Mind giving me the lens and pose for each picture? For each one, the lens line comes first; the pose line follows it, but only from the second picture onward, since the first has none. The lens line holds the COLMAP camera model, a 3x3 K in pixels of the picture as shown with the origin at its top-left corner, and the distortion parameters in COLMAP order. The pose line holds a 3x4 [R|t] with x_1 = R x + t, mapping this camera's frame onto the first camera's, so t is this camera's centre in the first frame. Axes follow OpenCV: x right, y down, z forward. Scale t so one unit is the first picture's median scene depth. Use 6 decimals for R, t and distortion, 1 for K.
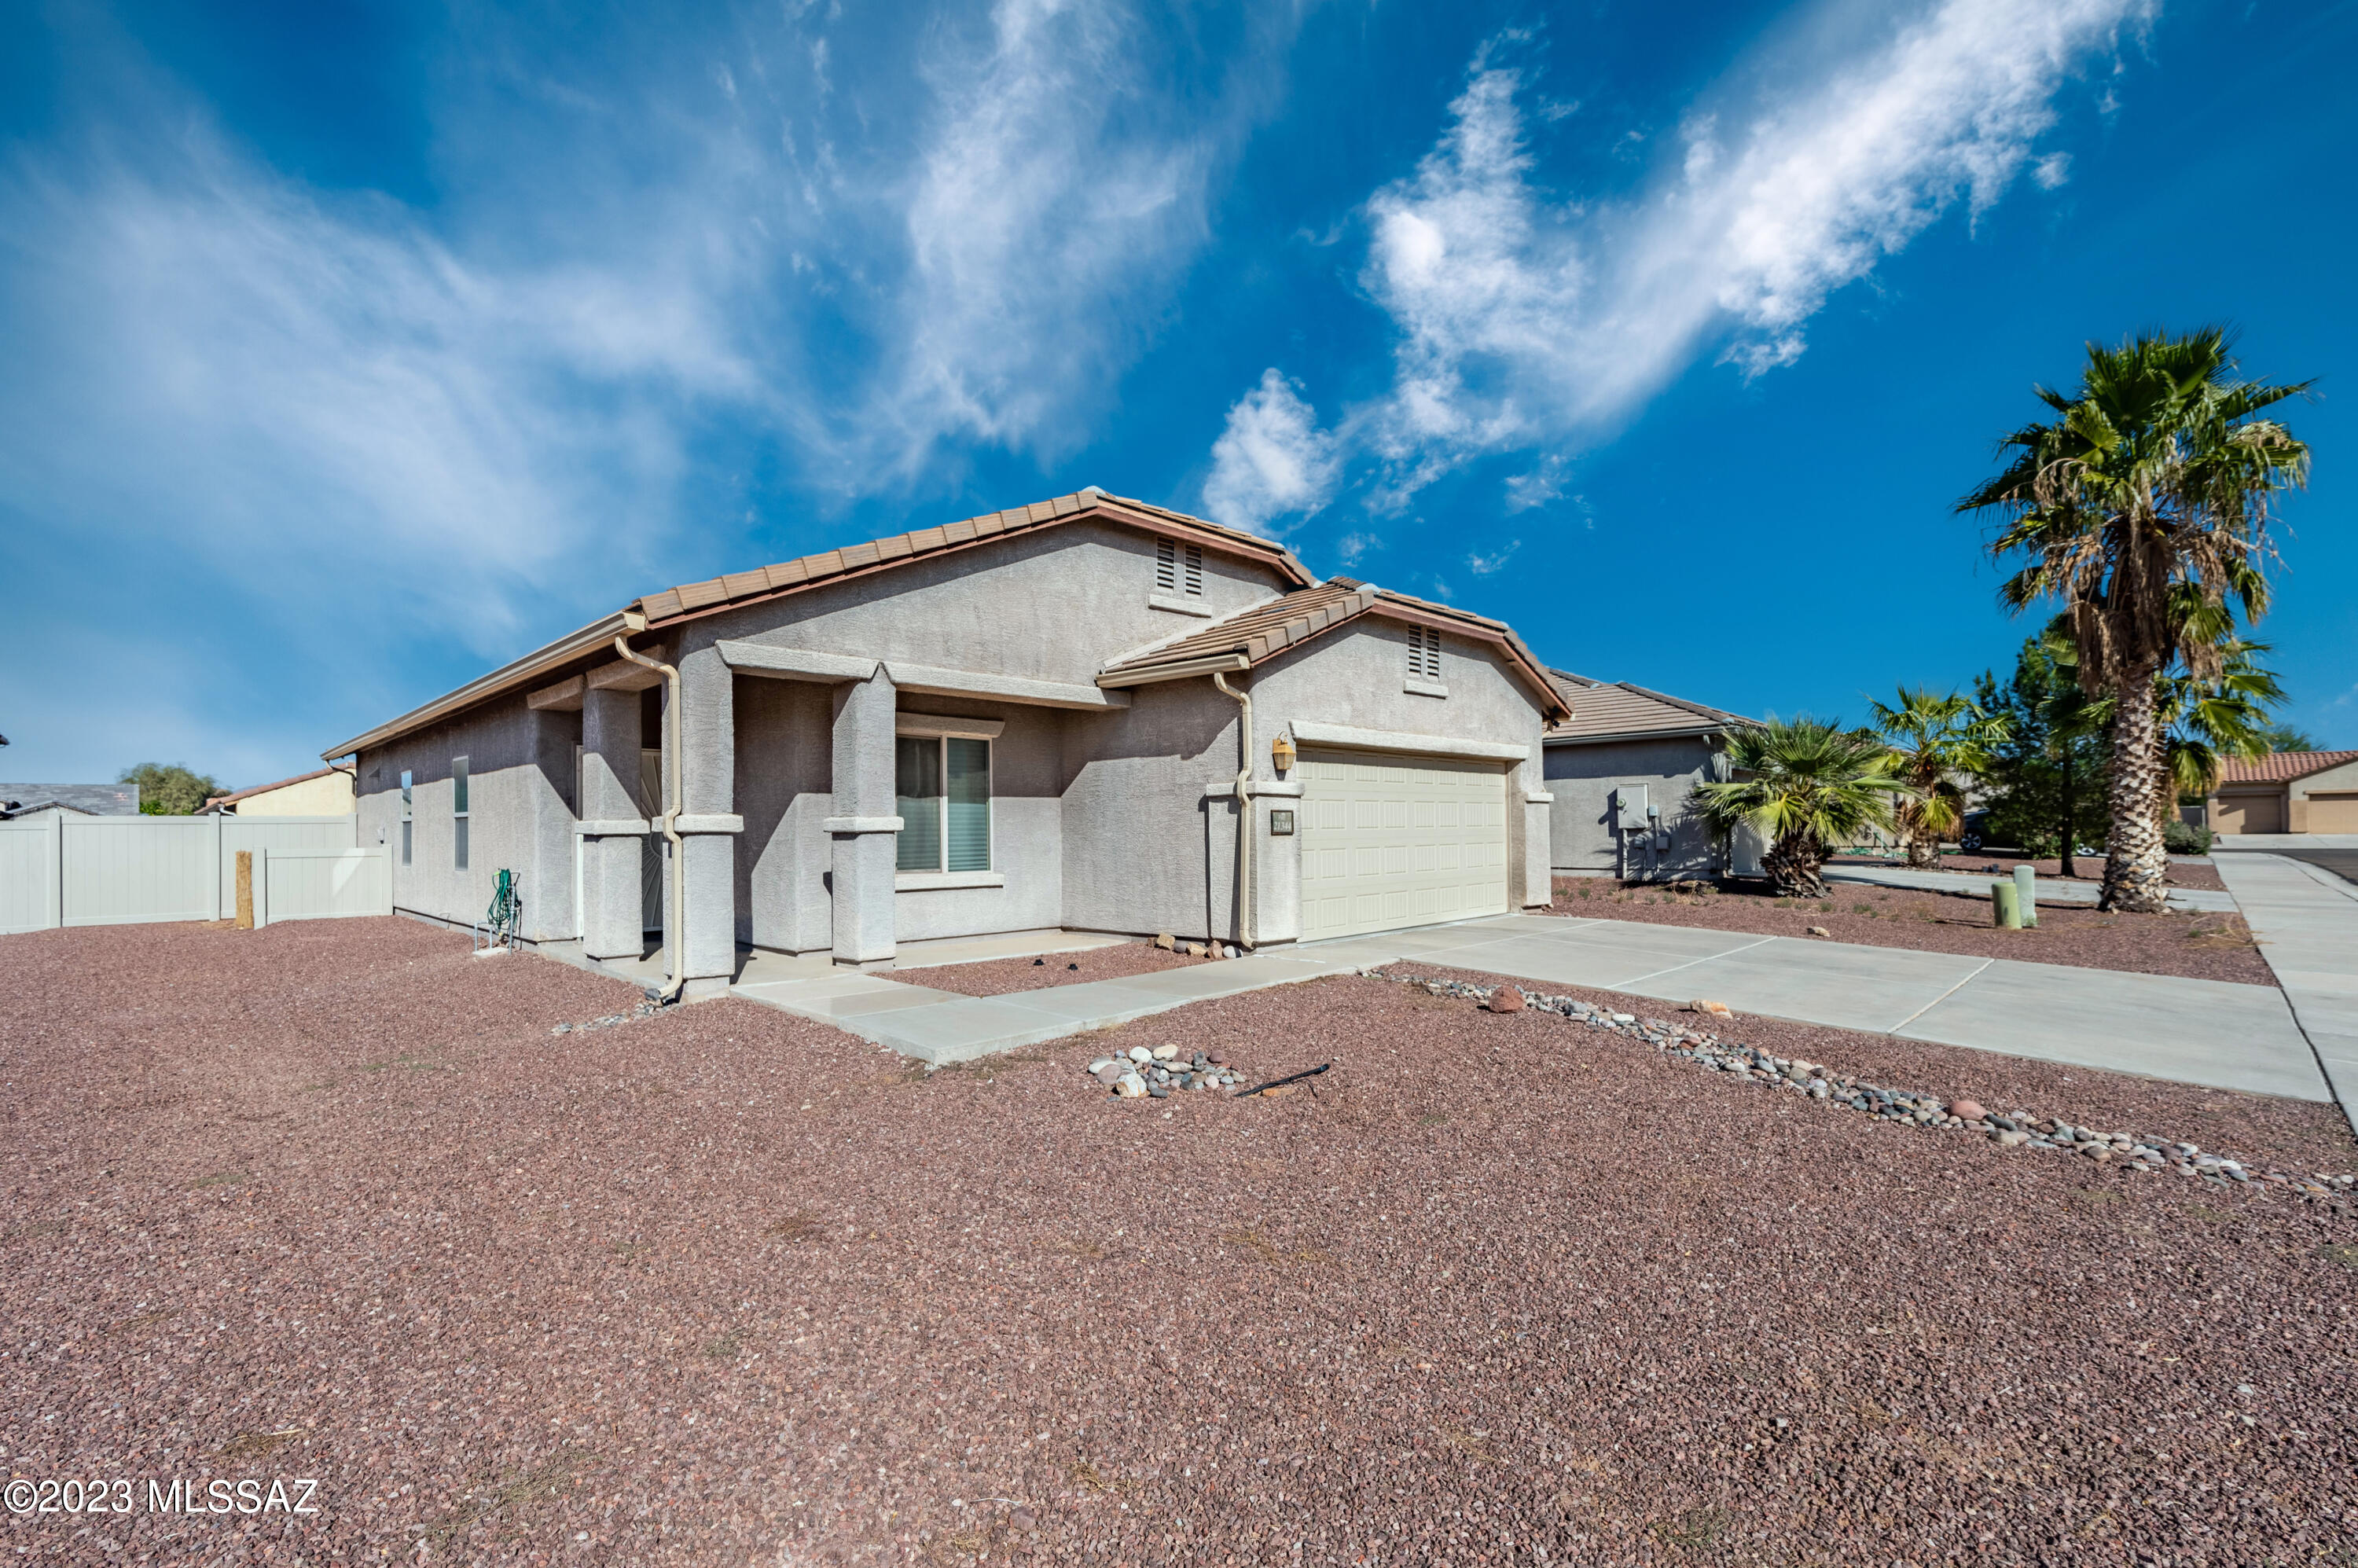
lens RADIAL K [[1010.8, 0, 1174.8], [0, 1010.8, 818.7], [0, 0, 1]] dist [-0.001504, -0.000059]
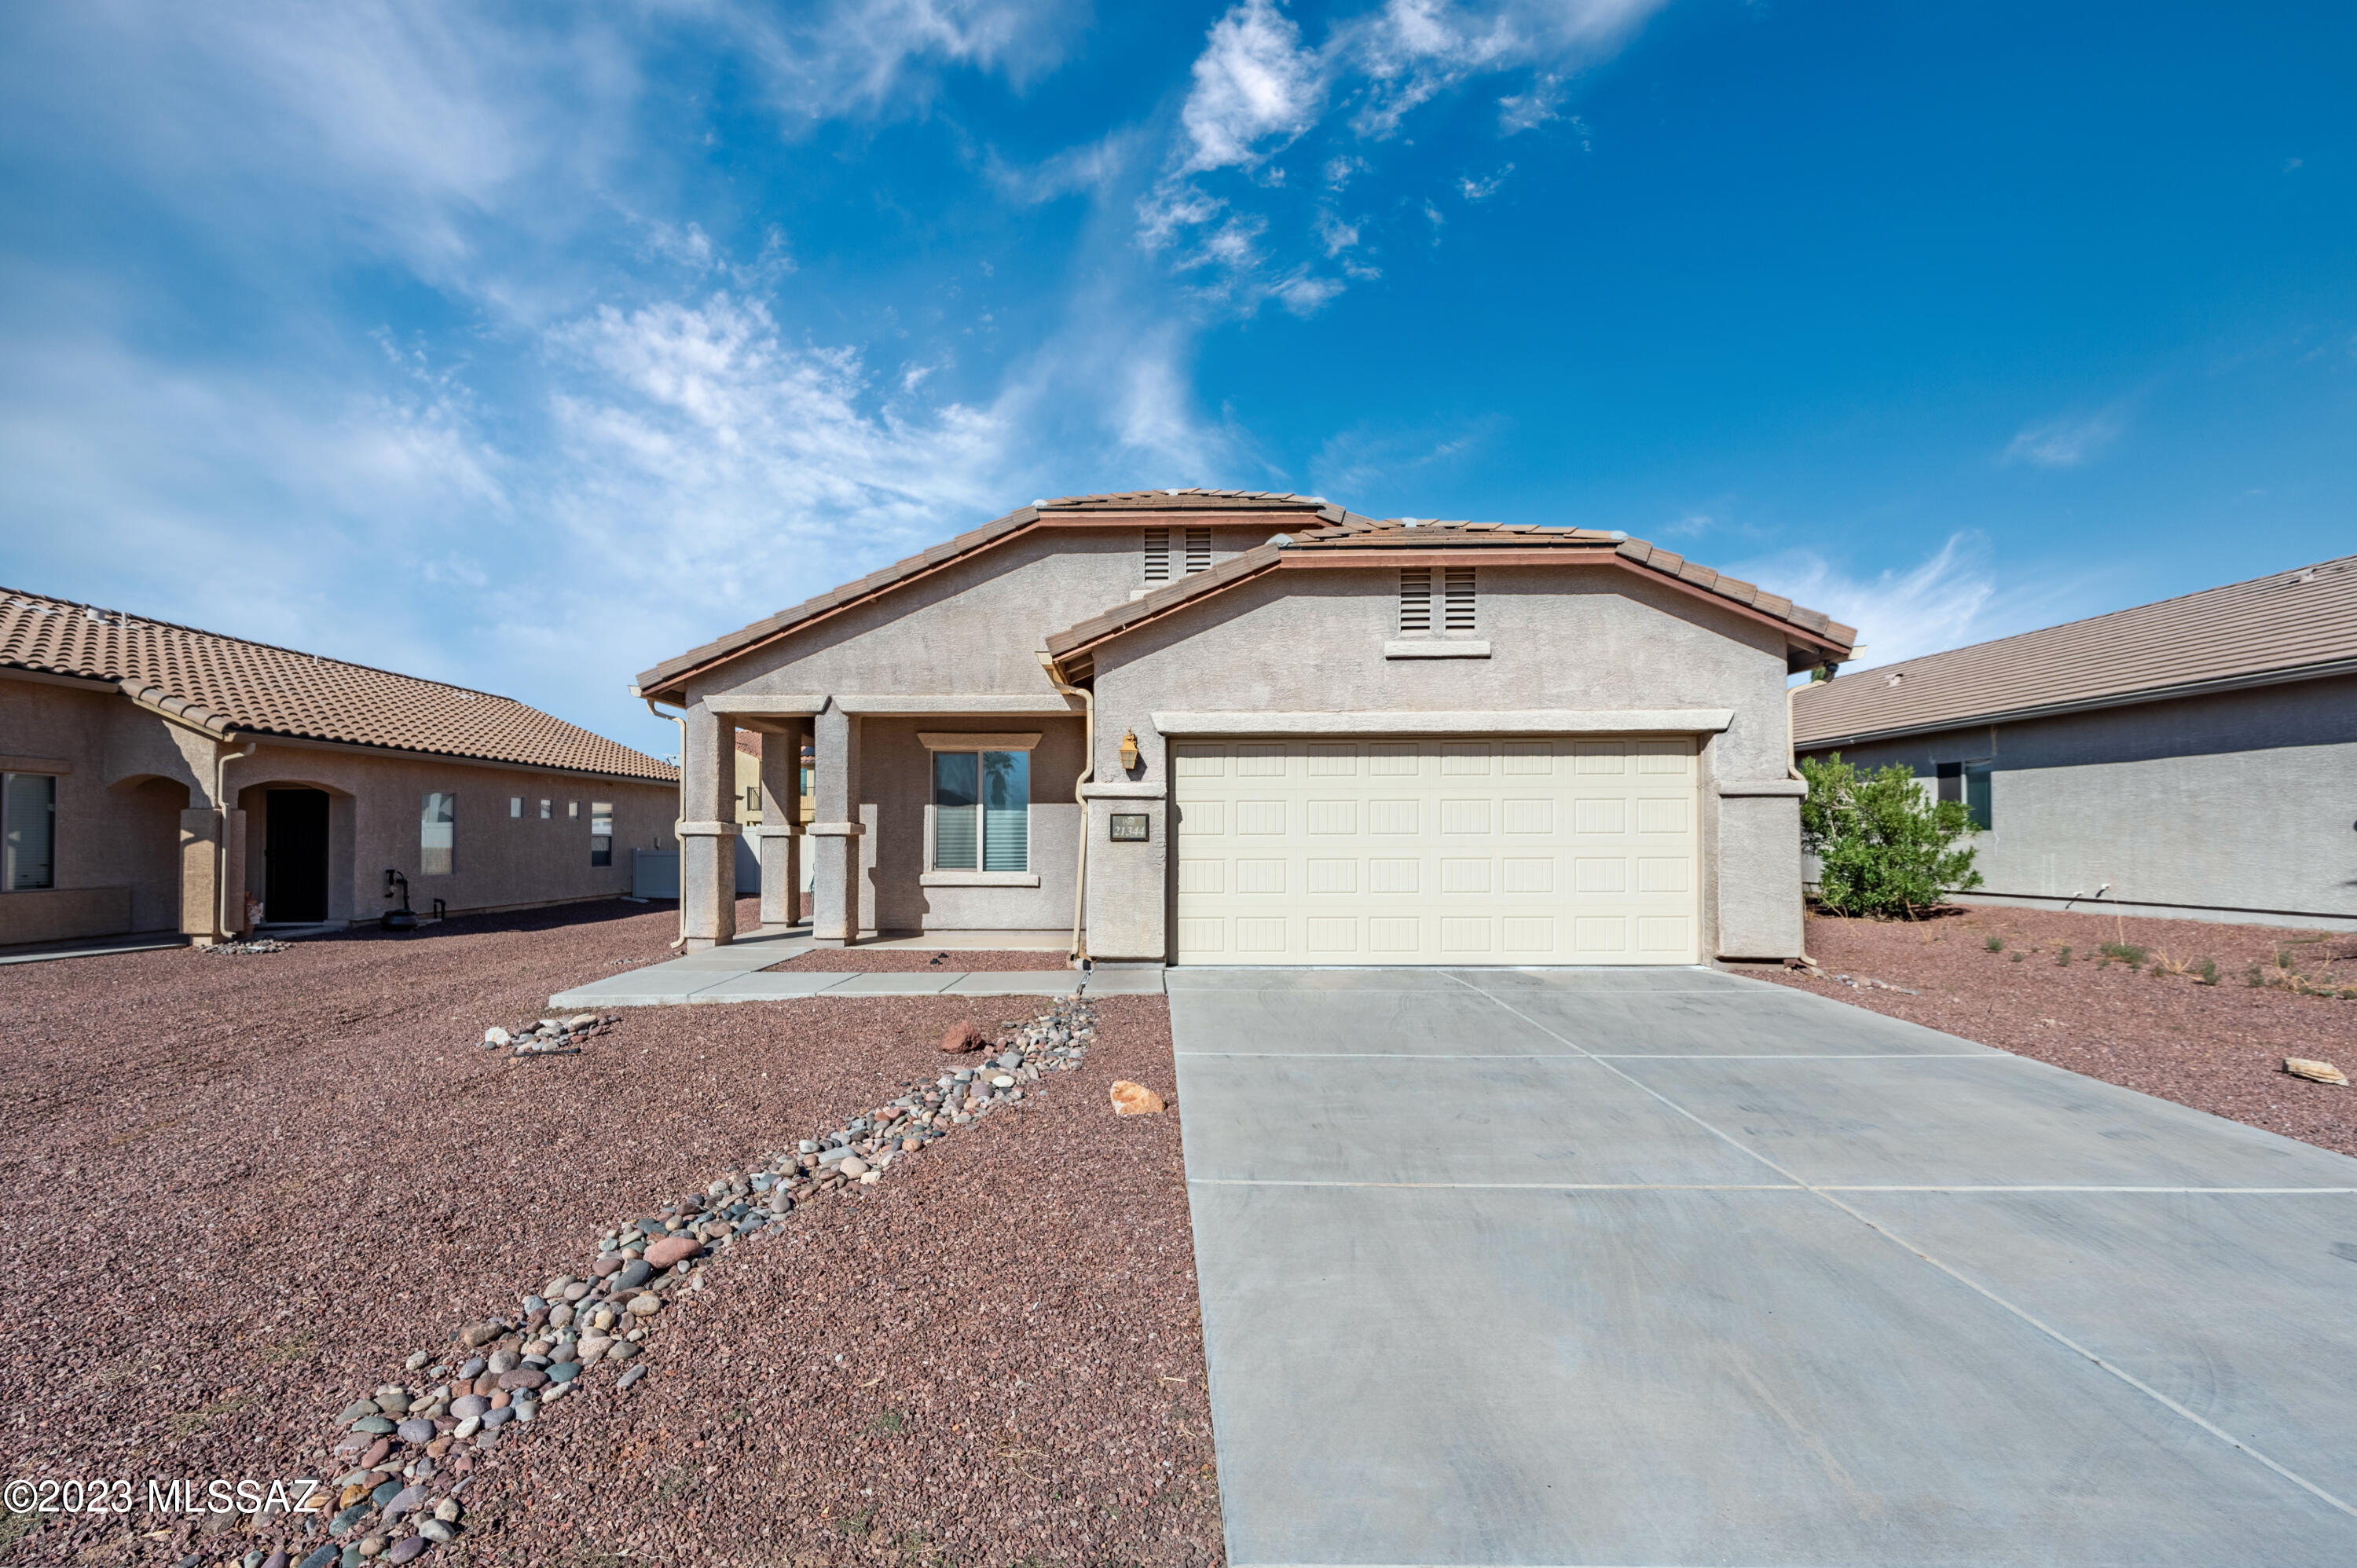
lens RADIAL K [[1010.3, 0, 1174.3], [0, 1010.3, 818.7], [0, 0, 1]] dist [-0.001504, -0.000059]
pose [[0.687931, -0.006994, -0.725742, 0.749072], [0.002877, 0.999972, -0.006909, 0.002242], [0.725770, 0.002665, 0.687932, 0.389854]]
